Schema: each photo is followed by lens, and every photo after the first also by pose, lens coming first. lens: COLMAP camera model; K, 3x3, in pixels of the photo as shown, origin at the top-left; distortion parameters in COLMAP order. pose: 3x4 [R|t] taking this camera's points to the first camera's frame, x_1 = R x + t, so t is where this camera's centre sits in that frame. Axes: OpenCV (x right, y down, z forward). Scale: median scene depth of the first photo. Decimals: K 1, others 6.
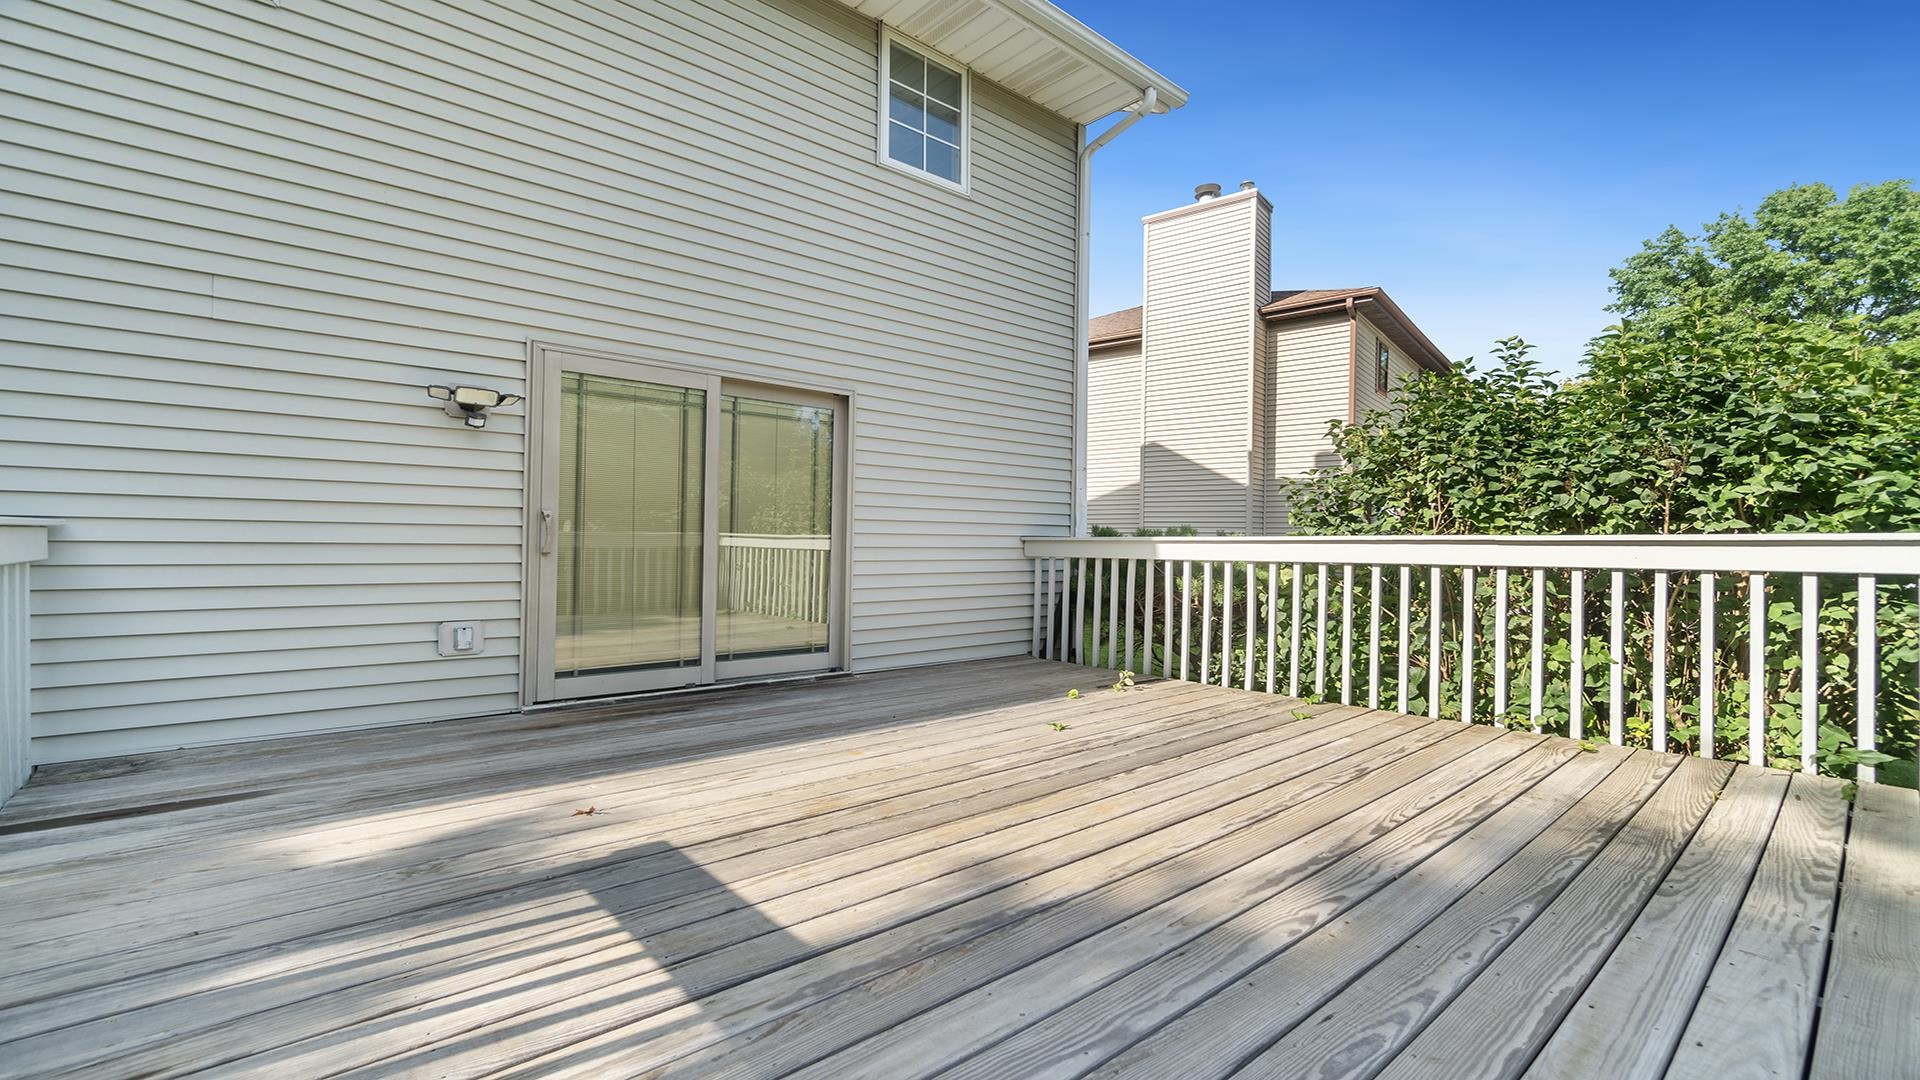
lens RADIAL K [[840.0, 0, 960.0], [0, 840.0, 540.0], [0, 0, 1]] dist [-0.000516, -0.000033]
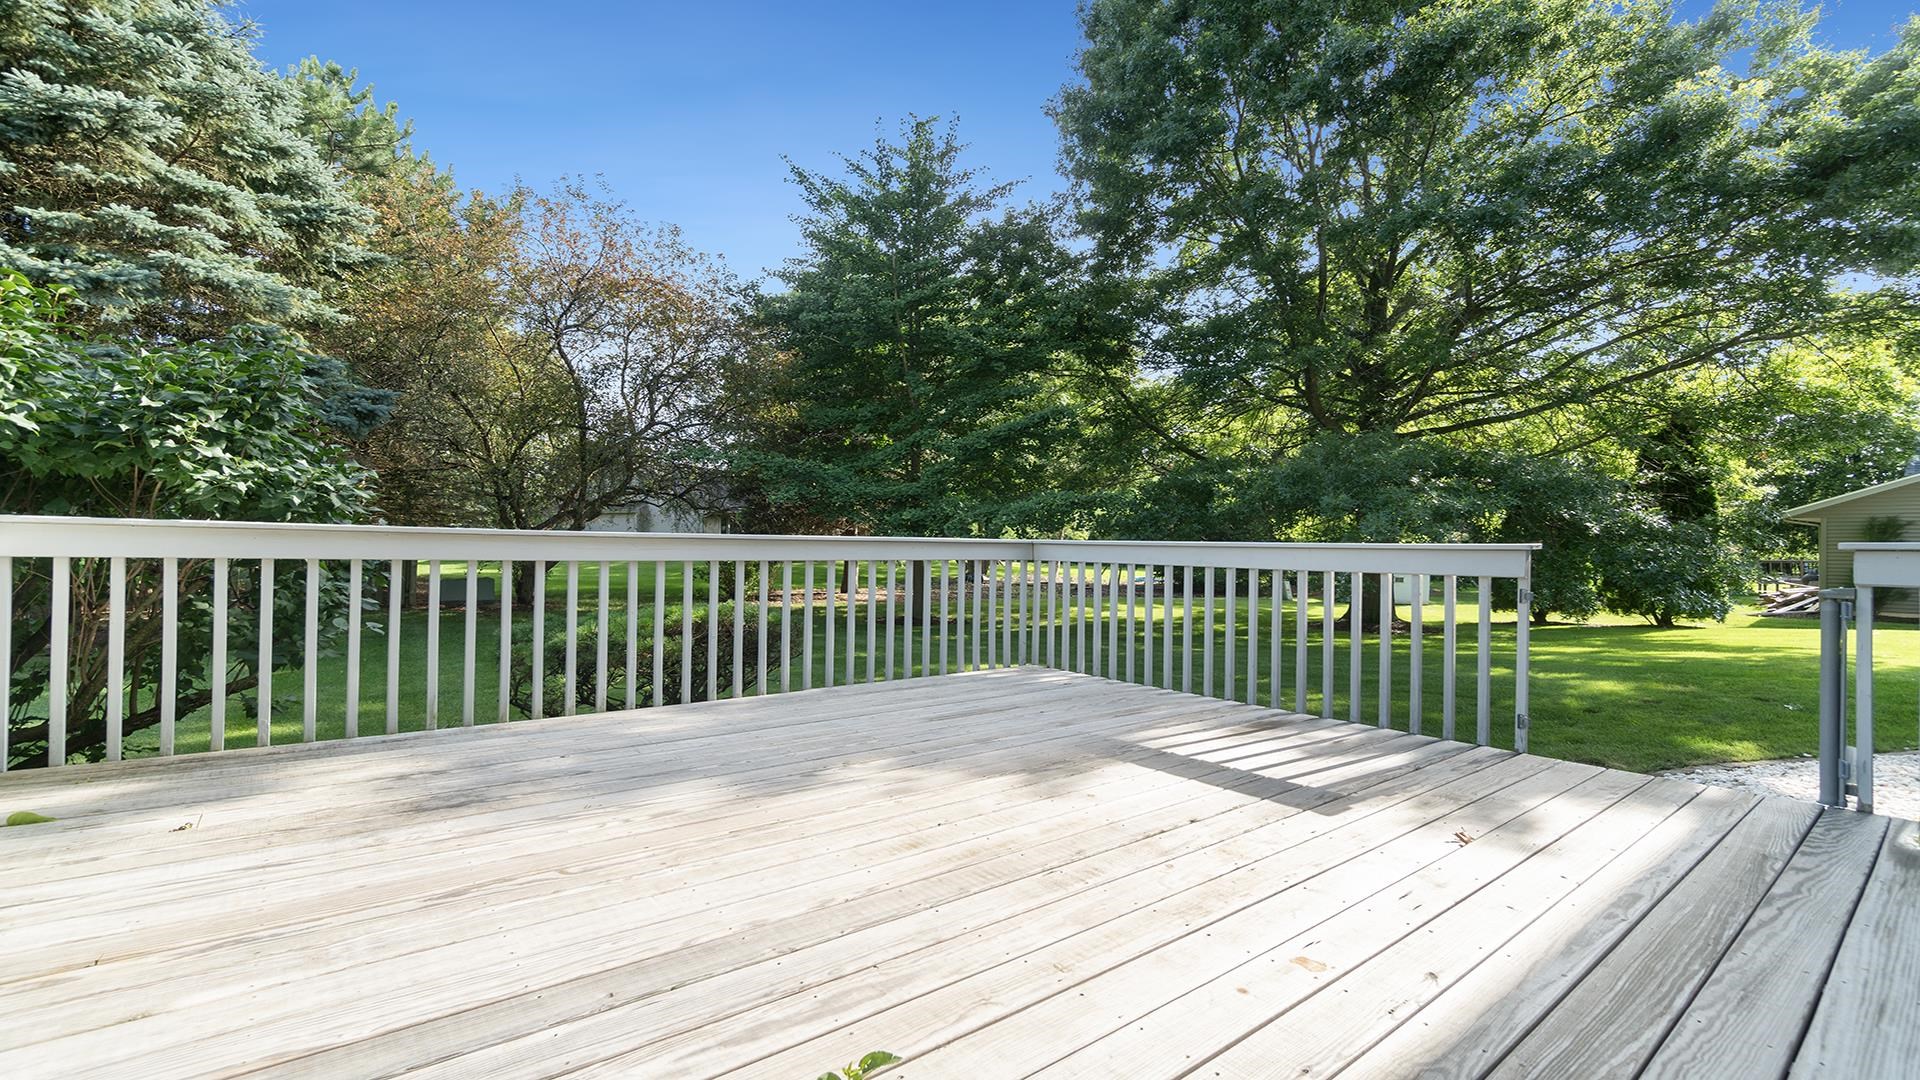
lens RADIAL K [[840.0, 0, 960.0], [0, 840.0, 540.0], [0, 0, 1]] dist [-0.000516, -0.000033]
pose [[-0.998776, -0.021131, 0.044732, 0.105876], [-0.022177, 0.999489, -0.023010, 0.025429], [-0.044223, -0.023974, -0.998734, 2.265640]]
